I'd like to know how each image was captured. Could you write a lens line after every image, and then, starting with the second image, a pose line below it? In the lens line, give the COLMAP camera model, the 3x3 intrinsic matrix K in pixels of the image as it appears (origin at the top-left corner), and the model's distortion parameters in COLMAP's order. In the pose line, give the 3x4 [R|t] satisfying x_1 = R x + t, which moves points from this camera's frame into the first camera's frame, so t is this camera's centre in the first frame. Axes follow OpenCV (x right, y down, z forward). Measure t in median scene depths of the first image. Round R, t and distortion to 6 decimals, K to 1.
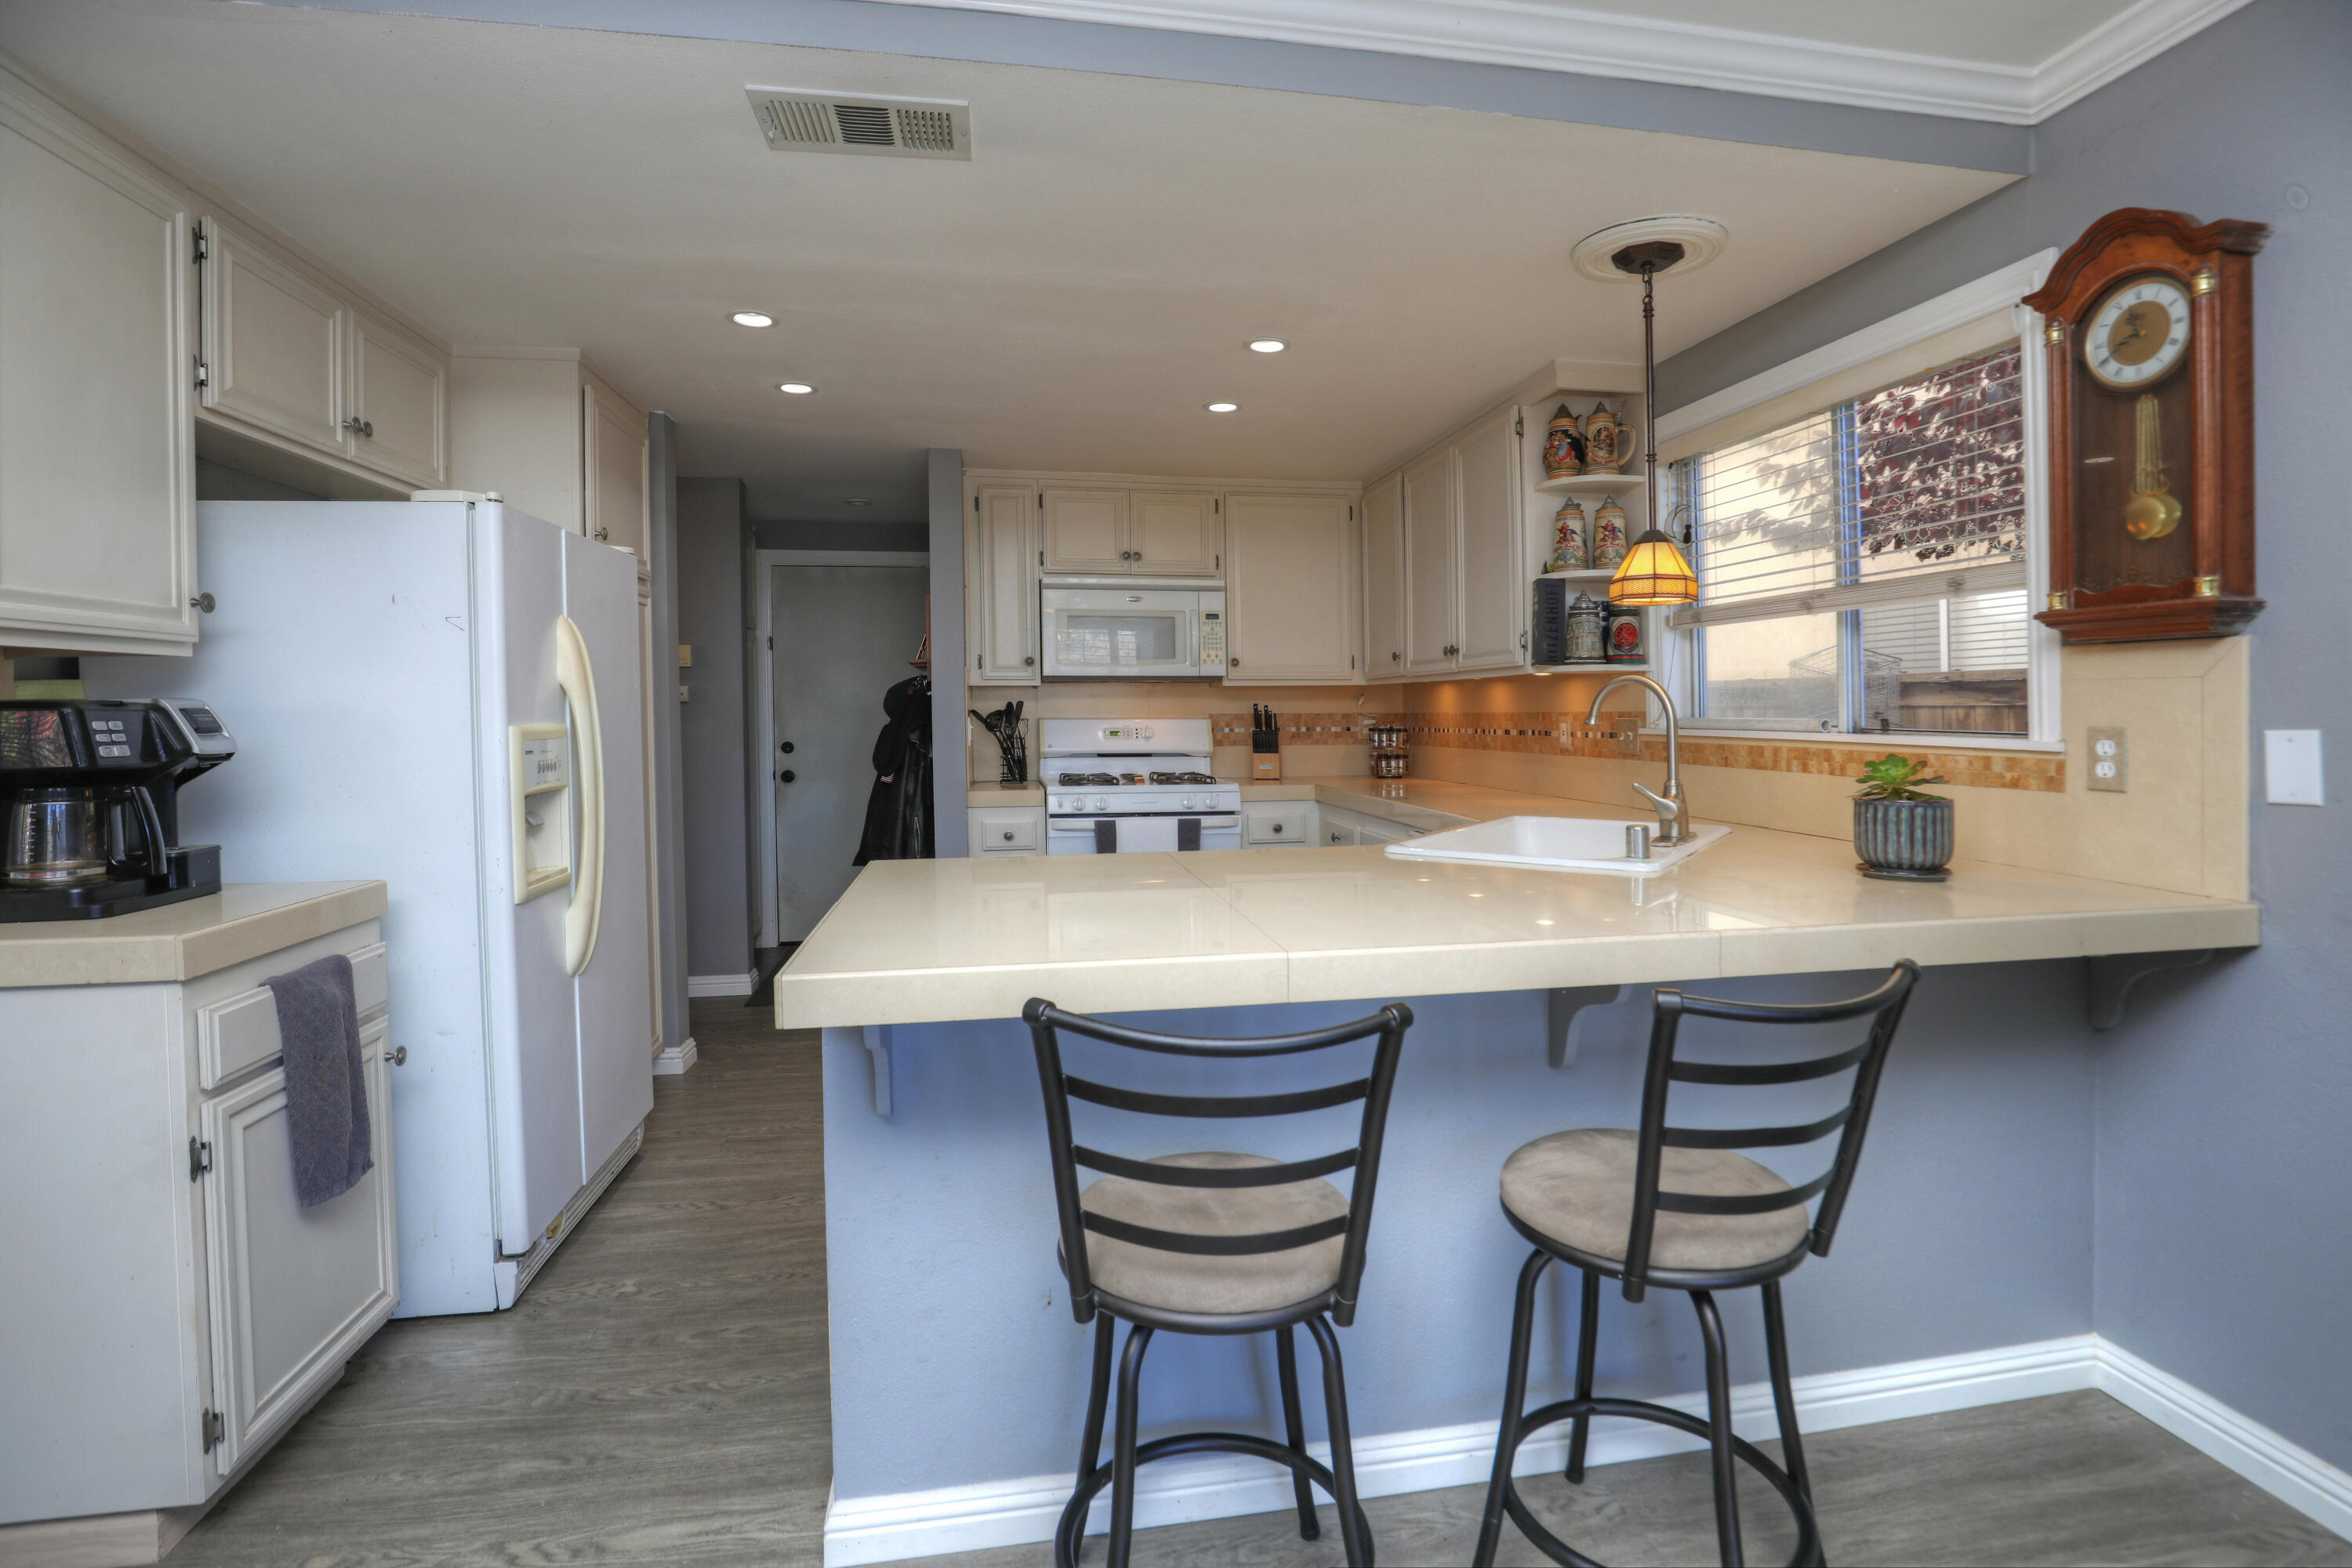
lens RADIAL K [[1102.3, 0, 1198.8], [0, 1102.3, 717.9], [0, 0, 1]] dist [-0.016405, 0.000676]
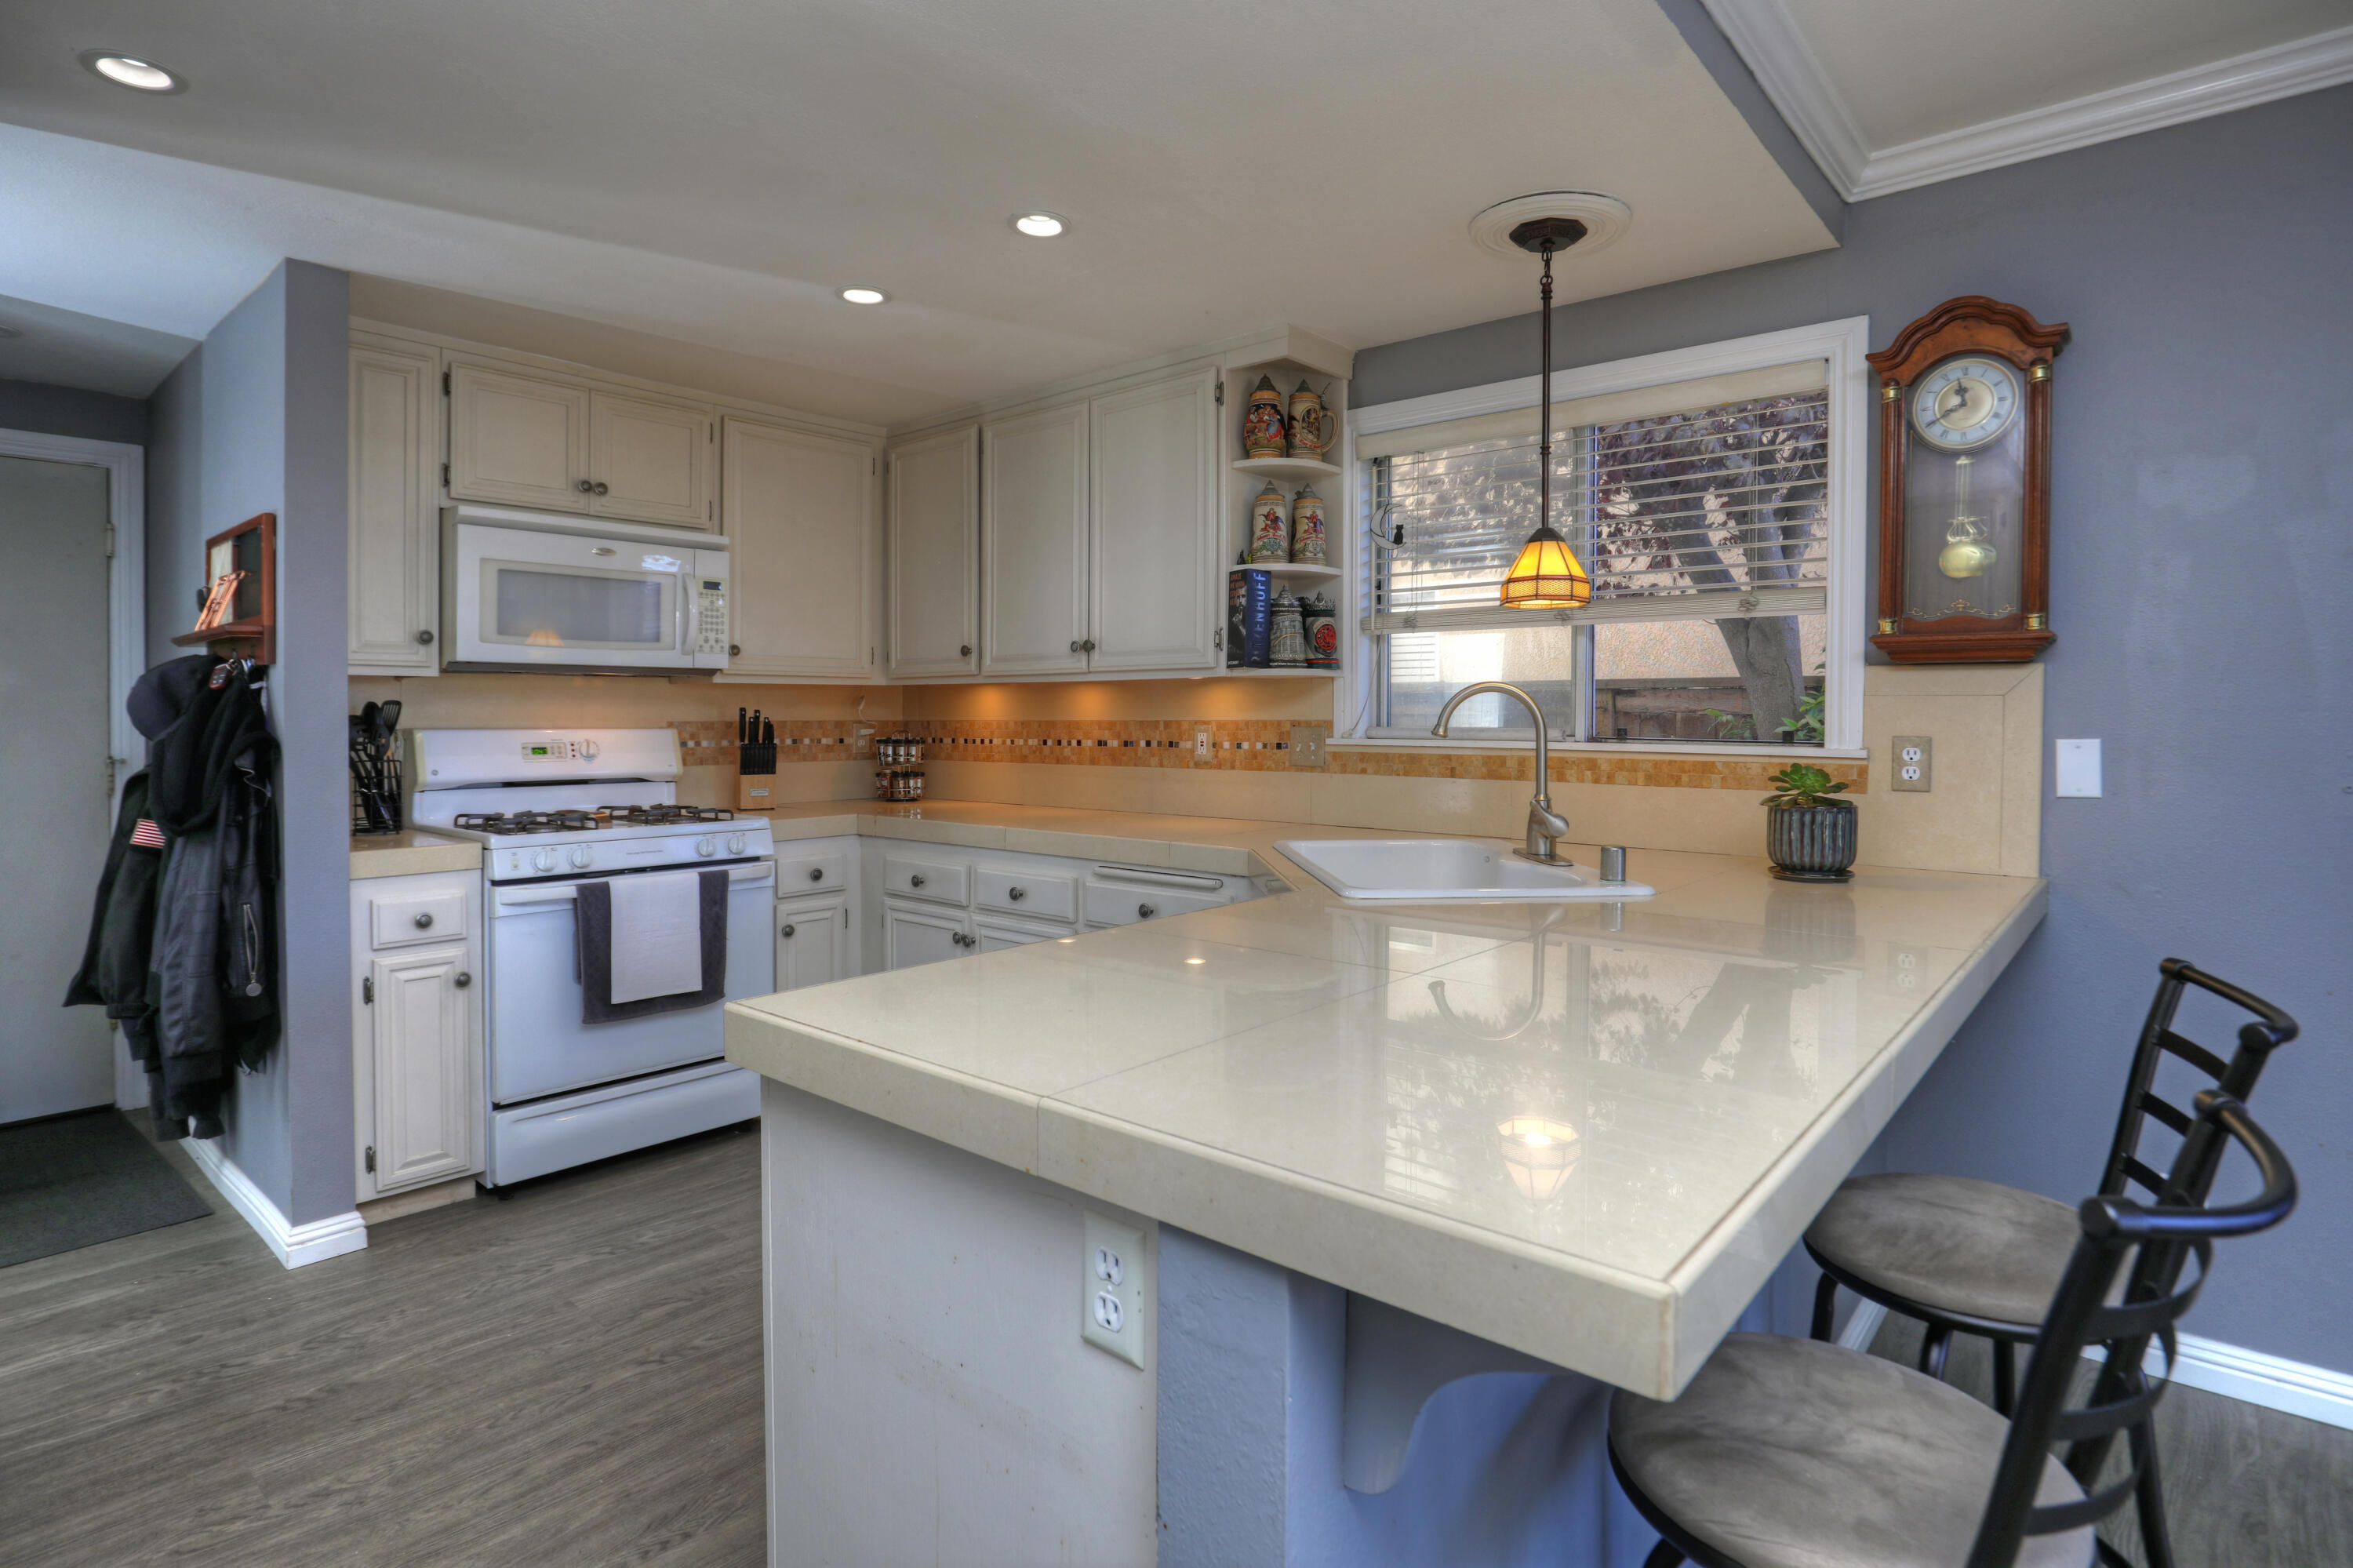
lens RADIAL K [[1204.1, 0, 1148.0], [0, 1204.1, 729.5], [0, 0, 1]] dist [-0.020802, -0.000562]
pose [[0.781346, -0.004751, 0.624080, -0.349101], [0.001001, 0.999979, 0.006359, -0.004624], [-0.624097, -0.004344, 0.781334, 0.295417]]
